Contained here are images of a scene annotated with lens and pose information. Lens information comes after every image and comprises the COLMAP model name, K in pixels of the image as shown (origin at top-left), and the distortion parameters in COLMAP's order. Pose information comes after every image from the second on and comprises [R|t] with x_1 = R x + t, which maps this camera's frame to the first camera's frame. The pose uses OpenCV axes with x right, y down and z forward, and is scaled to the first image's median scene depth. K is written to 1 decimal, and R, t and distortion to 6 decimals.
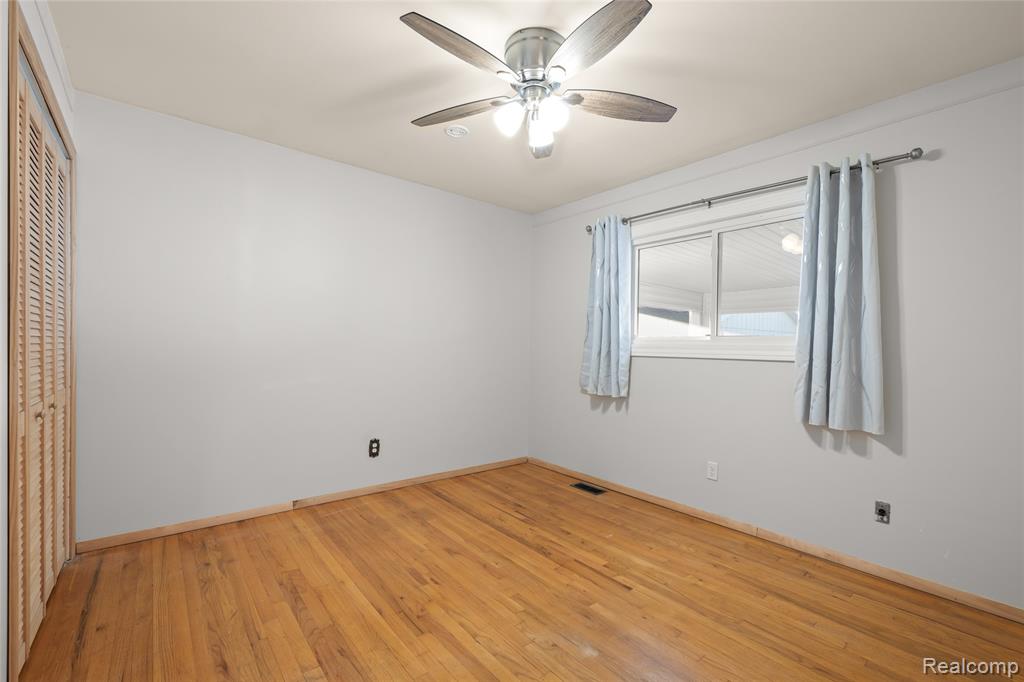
lens RADIAL K [[430.0, 0, 518.5], [0, 430.0, 342.4], [0, 0, 1]] dist [-0.000150, 0.000271]
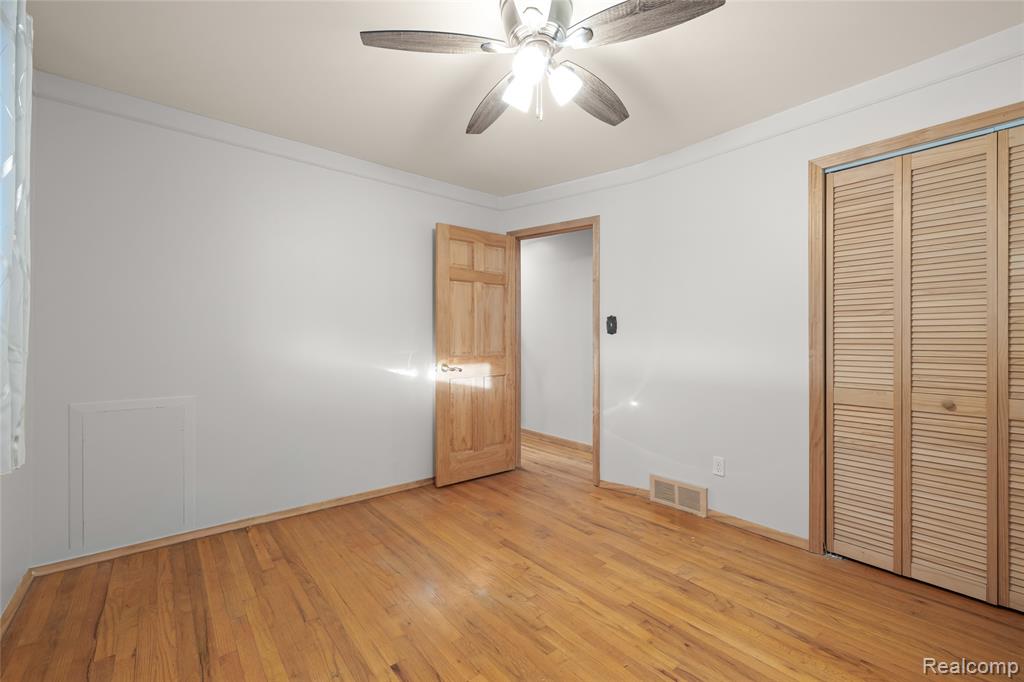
lens RADIAL K [[430.0, 0, 509.9], [0, 430.0, 343.8], [0, 0, 1]] dist [-0.000150, 0.000271]
pose [[-0.999690, -0.021382, 0.012779, 0.070617], [-0.021404, 0.999770, -0.001575, 0.024769], [-0.012743, -0.001848, -0.999917, 1.845961]]
